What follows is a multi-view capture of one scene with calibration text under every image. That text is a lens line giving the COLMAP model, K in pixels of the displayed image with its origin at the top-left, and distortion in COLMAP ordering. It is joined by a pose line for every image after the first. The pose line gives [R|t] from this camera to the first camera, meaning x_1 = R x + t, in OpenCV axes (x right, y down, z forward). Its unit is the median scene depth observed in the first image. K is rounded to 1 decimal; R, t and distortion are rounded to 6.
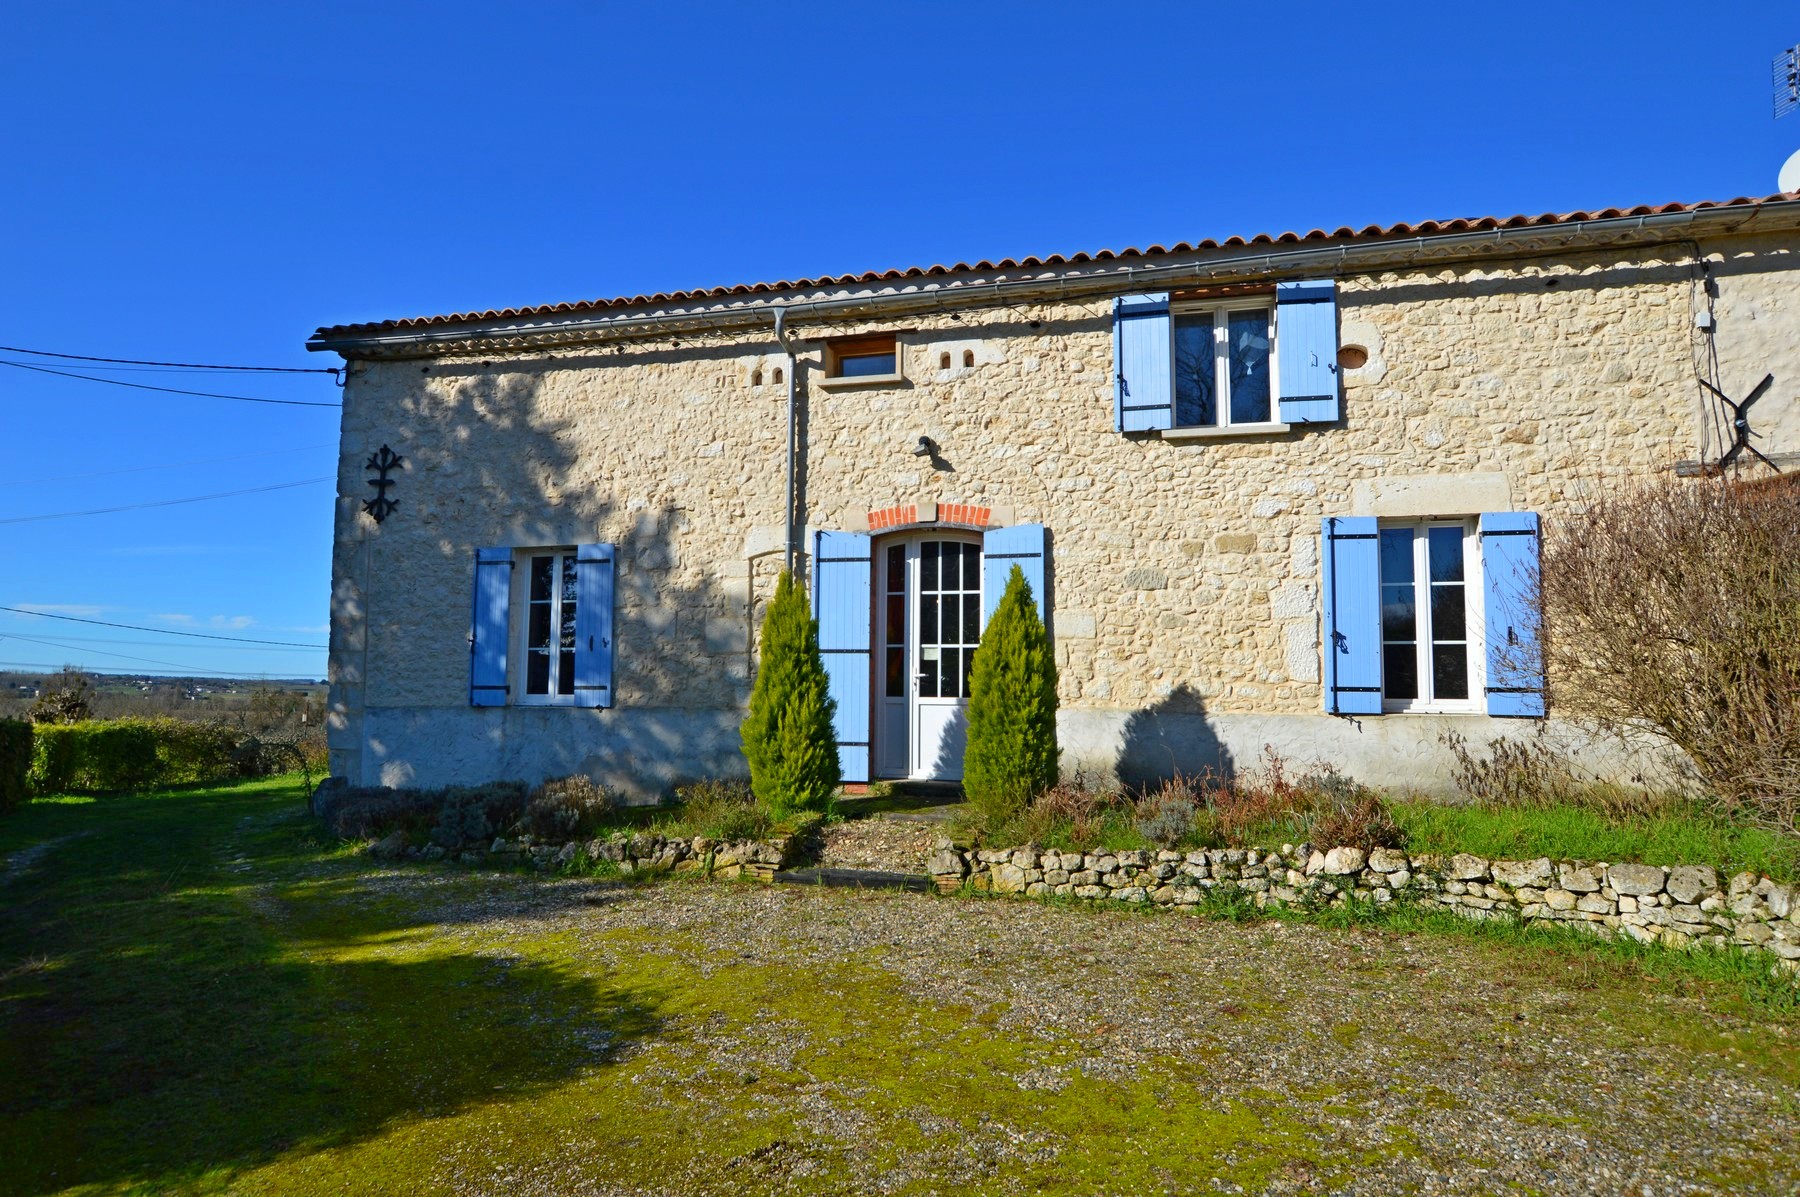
lens RADIAL K [[1014.9, 0, 901.5], [0, 1014.9, 603.7], [0, 0, 1]] dist [-0.011478, -0.001821]
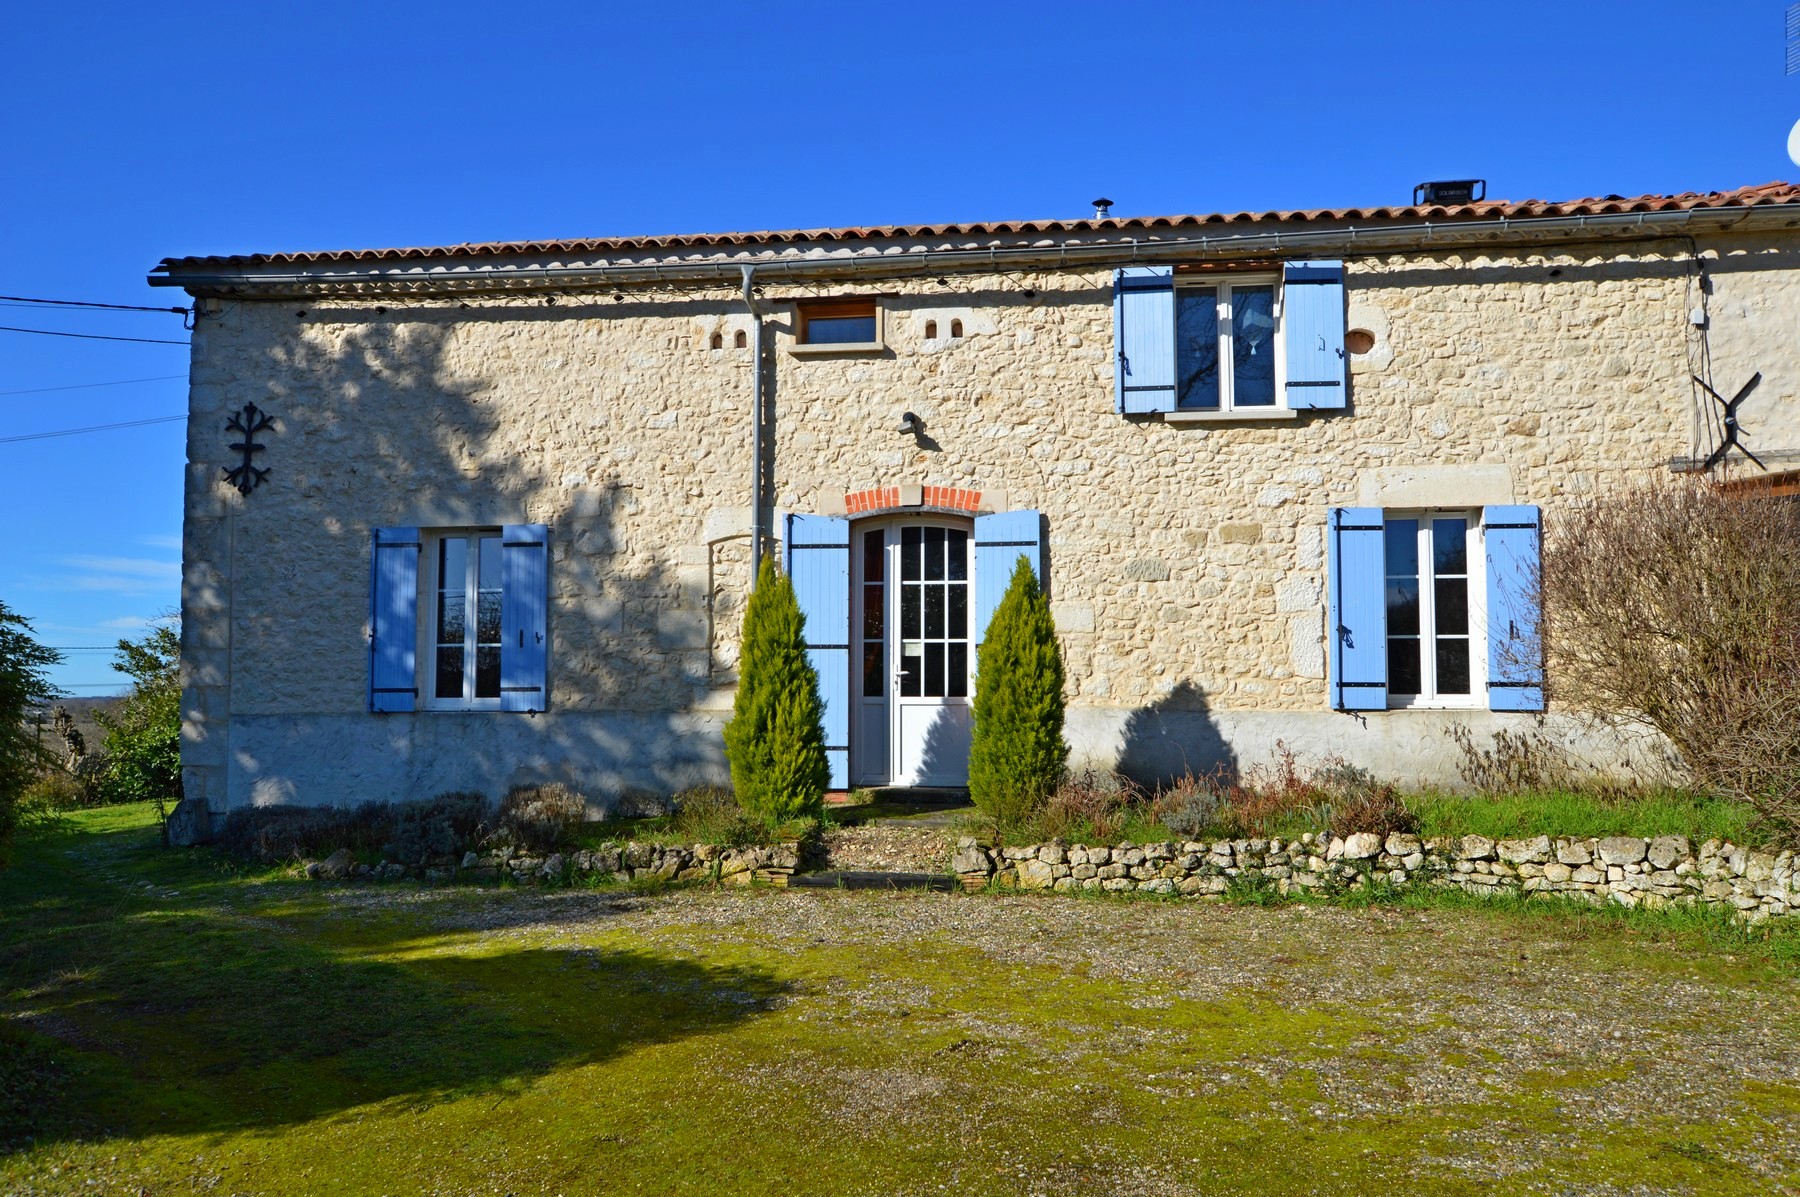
lens RADIAL K [[1341.3, 0, 899.2], [0, 1341.3, 602.6], [0, 0, 1]] dist [0.005474, 0.001798]
pose [[0.992631, 0.001839, 0.121162, -0.145357], [-0.003439, 0.999910, 0.012996, -0.009474], [-0.121127, -0.013317, 0.992548, -0.222491]]
